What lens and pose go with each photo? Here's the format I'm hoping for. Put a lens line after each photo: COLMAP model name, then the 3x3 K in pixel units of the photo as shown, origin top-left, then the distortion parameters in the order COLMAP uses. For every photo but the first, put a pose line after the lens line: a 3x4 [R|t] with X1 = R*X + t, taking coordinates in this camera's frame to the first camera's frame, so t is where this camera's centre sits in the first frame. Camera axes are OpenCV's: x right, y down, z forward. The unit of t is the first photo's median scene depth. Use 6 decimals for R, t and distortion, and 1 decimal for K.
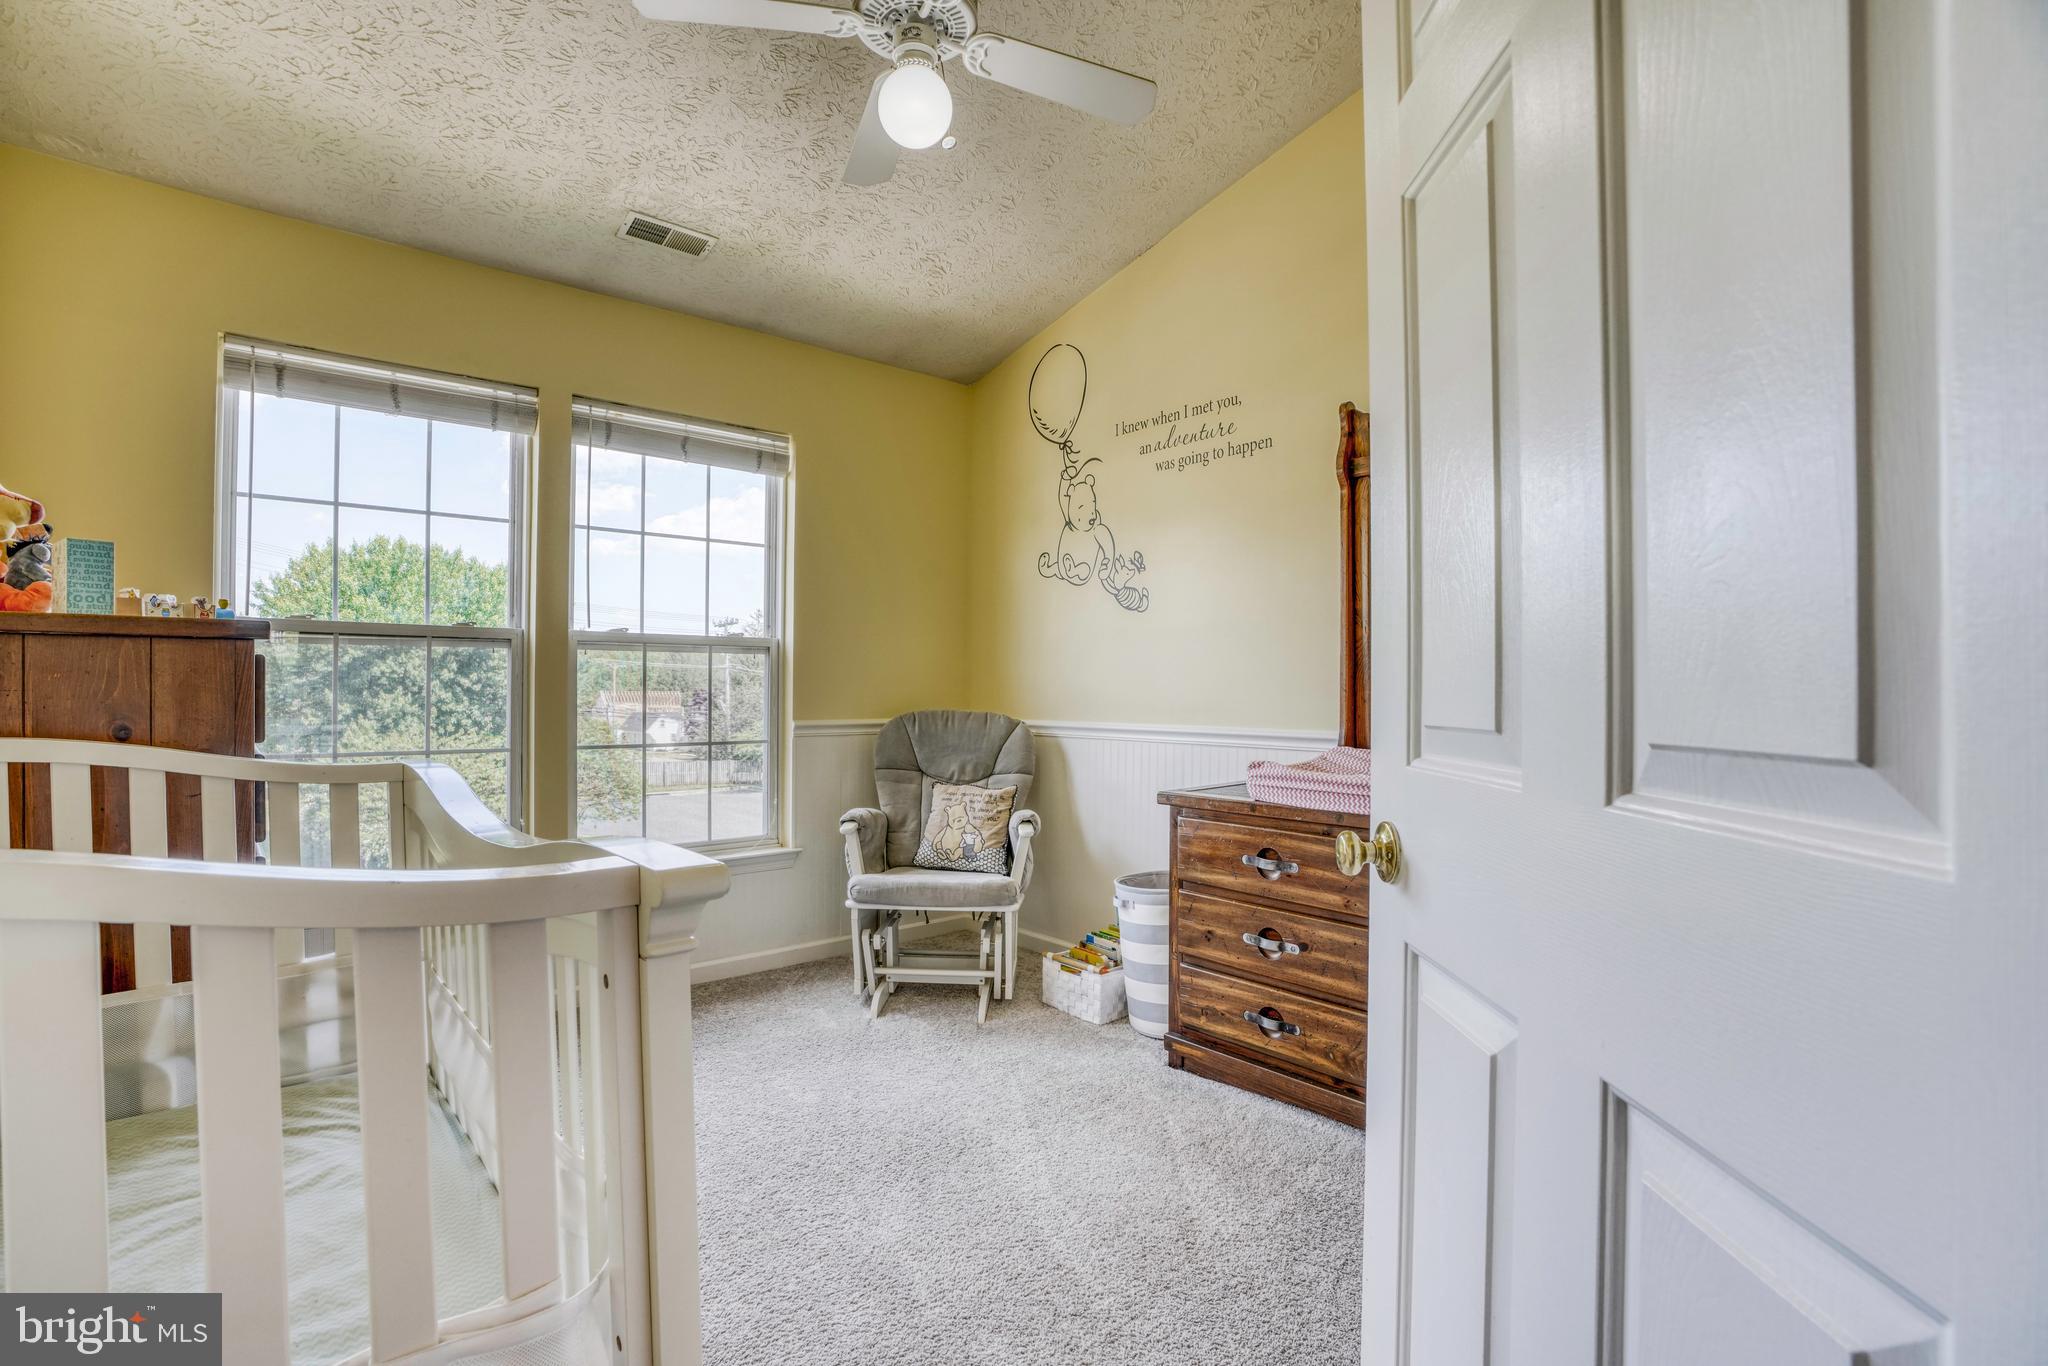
lens RADIAL K [[938.0, 0, 1025.8], [0, 938.0, 690.5], [0, 0, 1]] dist [-0.045959, 0.004319]
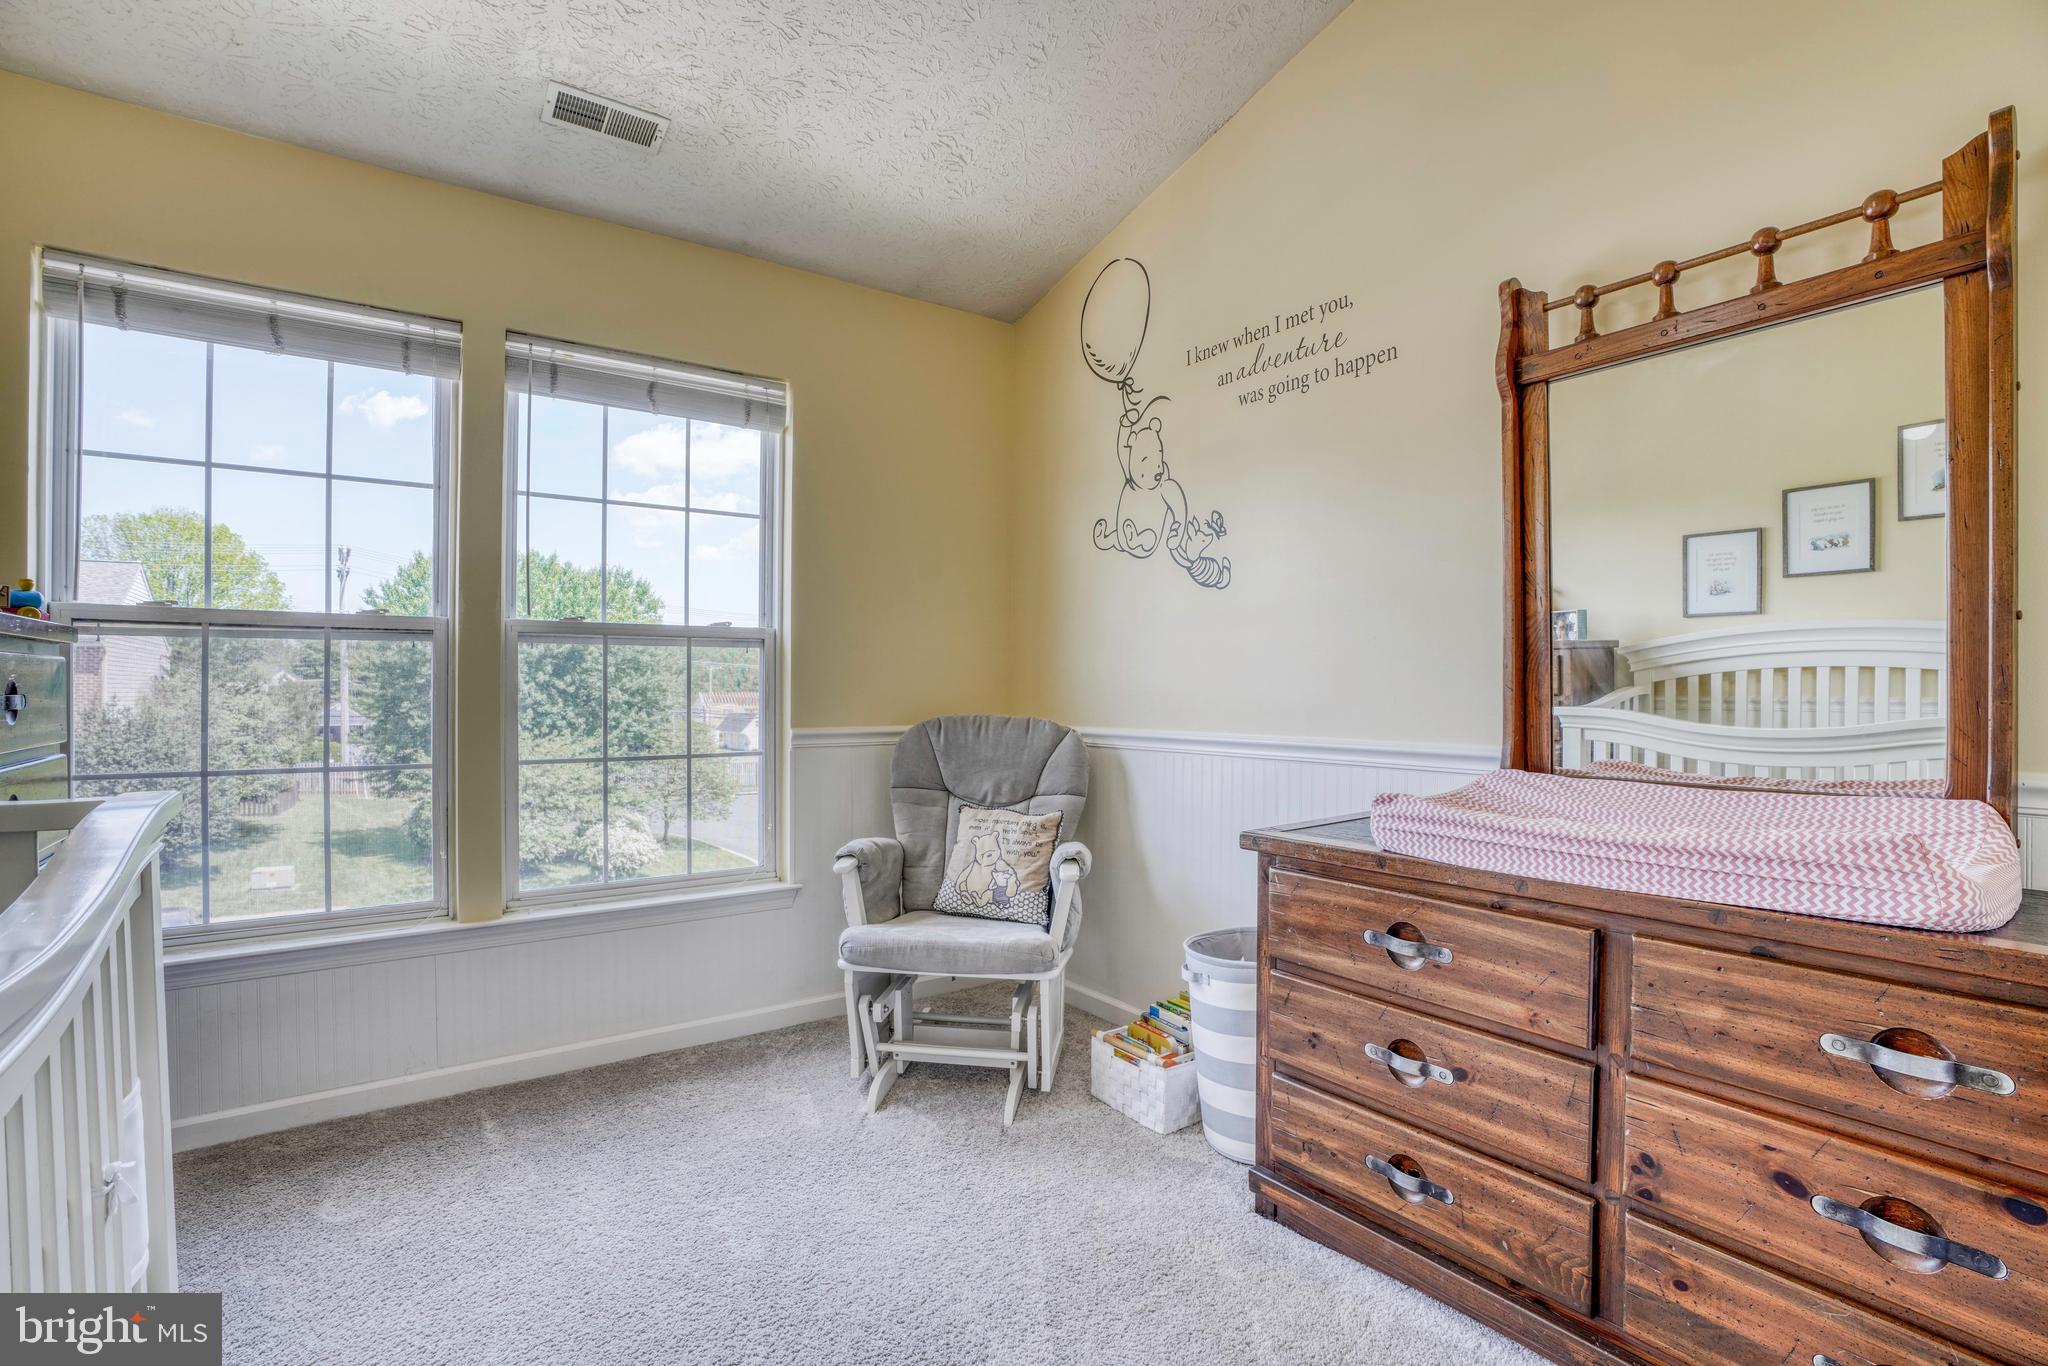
lens RADIAL K [[938.0, 0, 1021.8], [0, 938.0, 688.3], [0, 0, 1]] dist [-0.045959, 0.004319]
pose [[0.994883, -0.003633, -0.100973, 0.041288], [0.003362, 0.999990, -0.002848, 0.000160], [0.100982, 0.002494, 0.994885, 0.237331]]
